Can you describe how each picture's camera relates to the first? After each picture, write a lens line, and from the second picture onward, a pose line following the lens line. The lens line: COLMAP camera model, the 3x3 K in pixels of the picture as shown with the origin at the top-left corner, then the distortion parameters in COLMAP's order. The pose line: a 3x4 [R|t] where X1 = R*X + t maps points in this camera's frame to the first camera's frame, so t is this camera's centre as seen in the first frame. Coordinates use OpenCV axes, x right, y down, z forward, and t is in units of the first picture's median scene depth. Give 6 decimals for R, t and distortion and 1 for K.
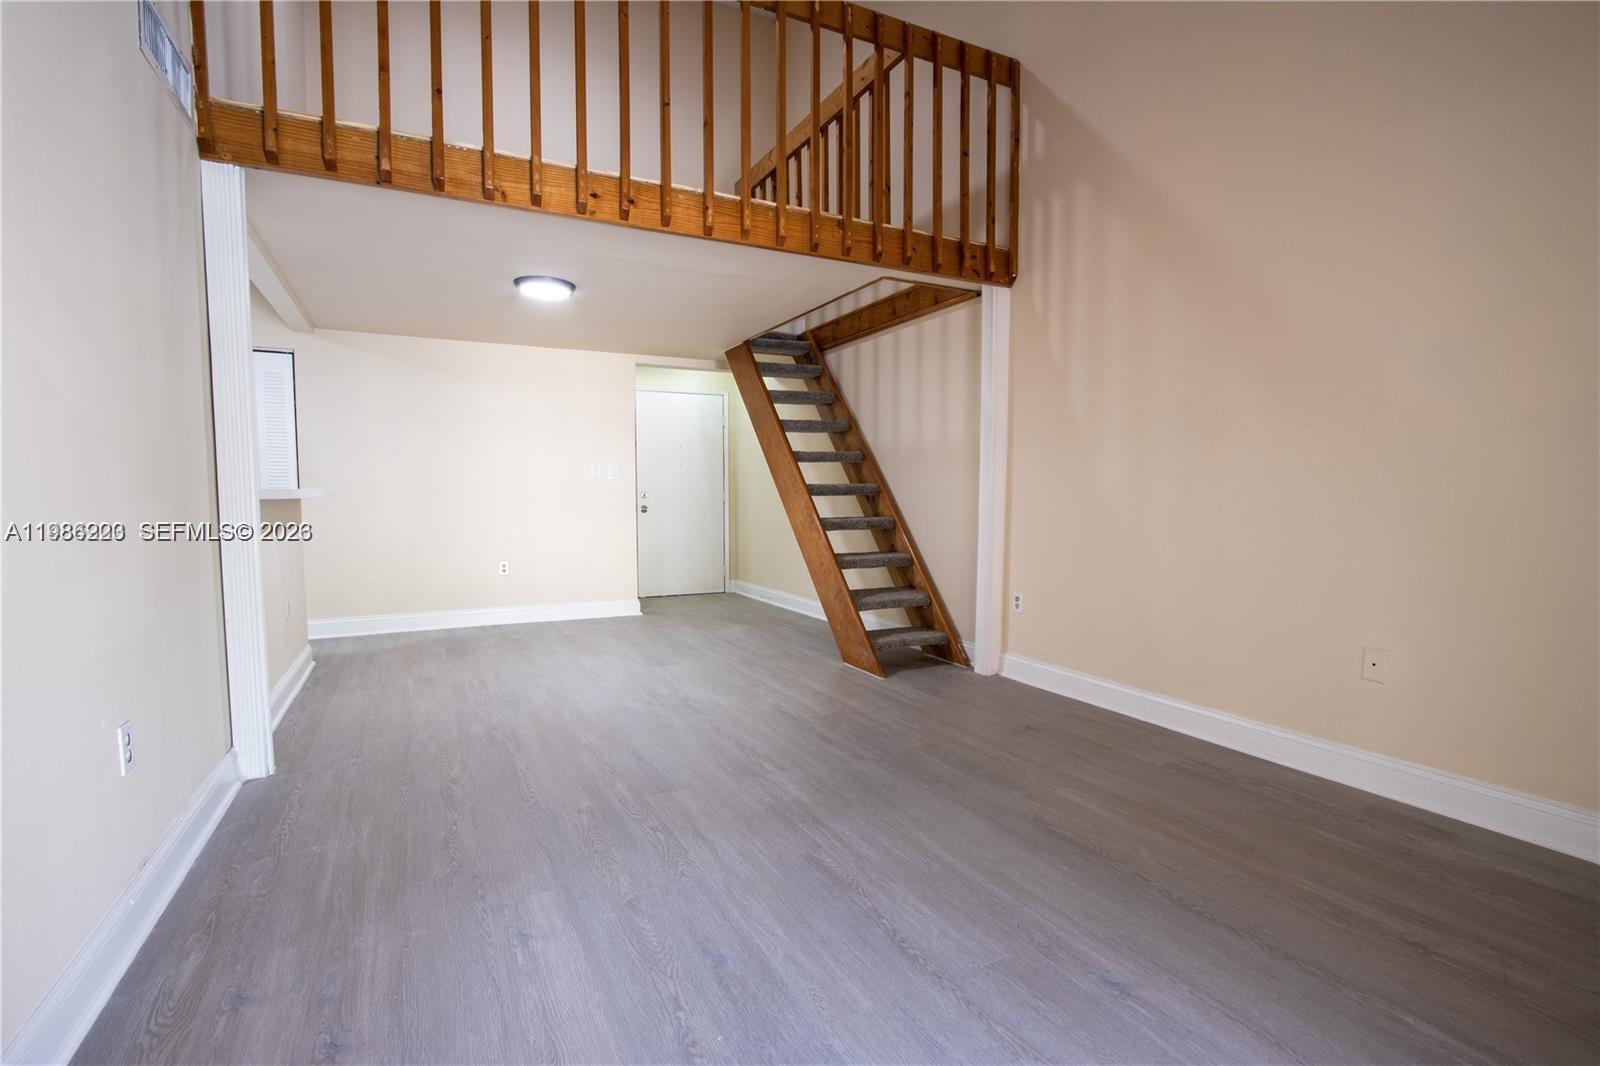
lens RADIAL K [[737.1, 0, 794.4], [0, 737.1, 552.9], [0, 0, 1]] dist [-0.018370, 0.000310]
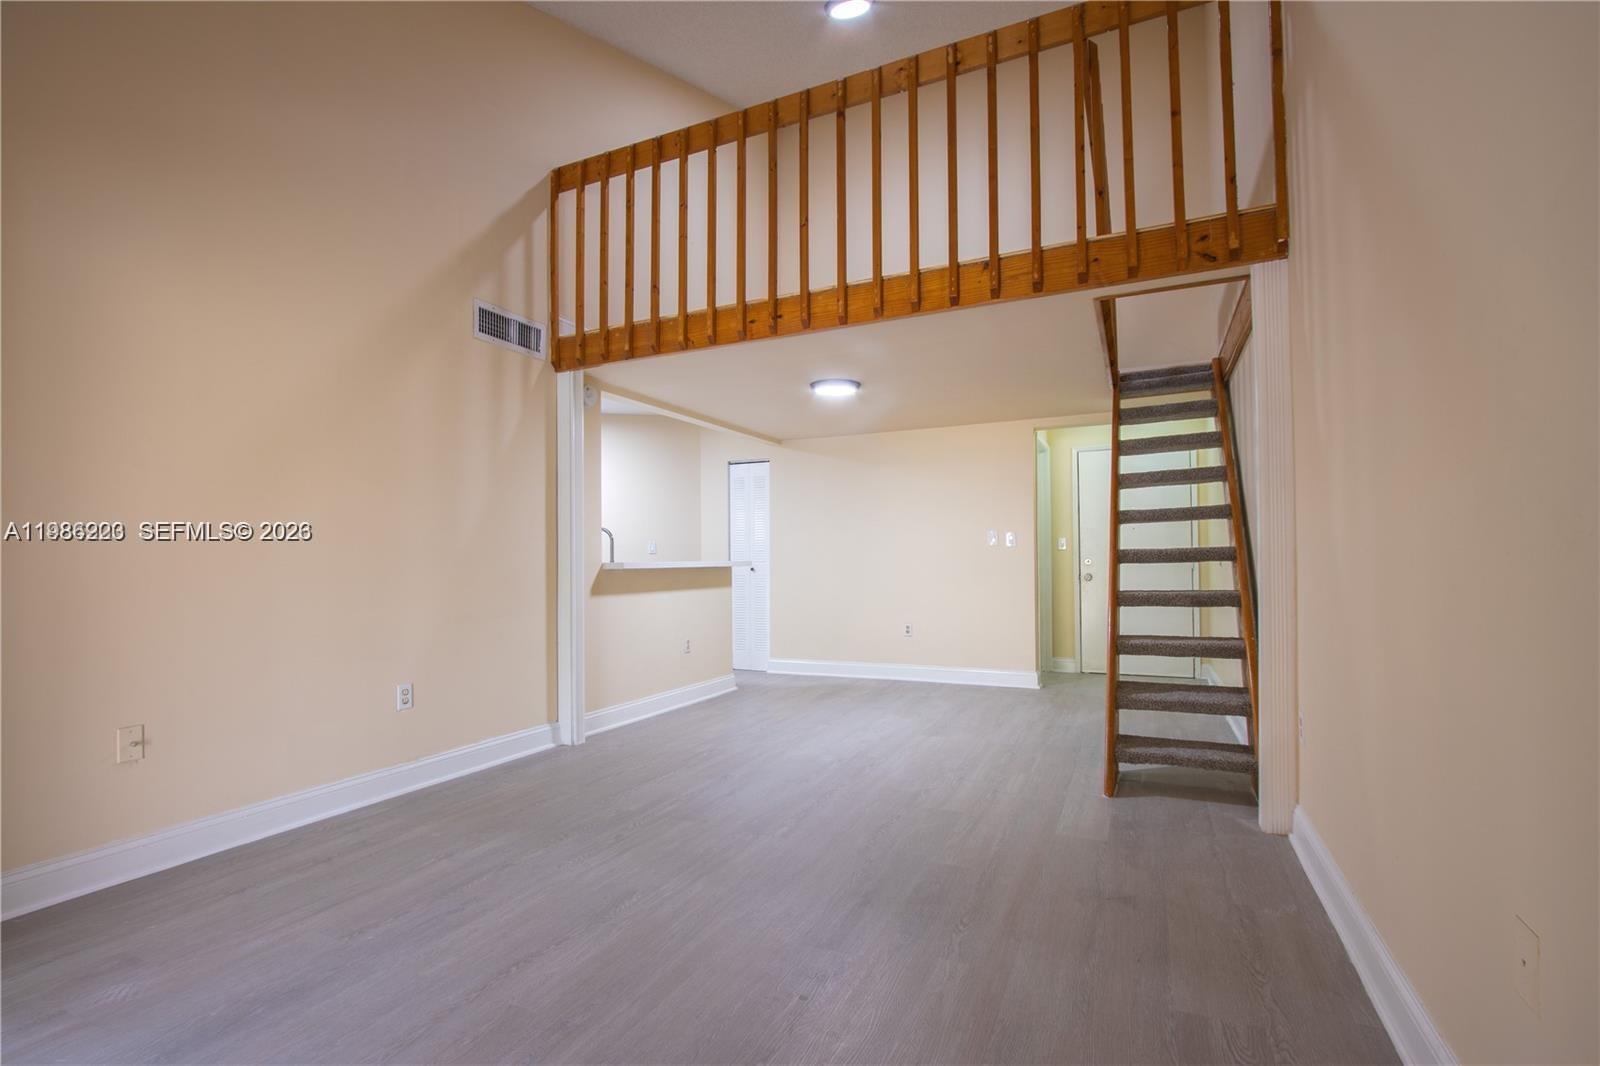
lens RADIAL K [[737.1, 0, 794.4], [0, 737.1, 552.9], [0, 0, 1]] dist [-0.018370, 0.000310]
pose [[0.612505, -0.020959, -0.790189, 0.563950], [-0.057345, 0.995836, -0.070863, -0.013686], [0.788384, 0.088717, 0.608752, 0.259927]]
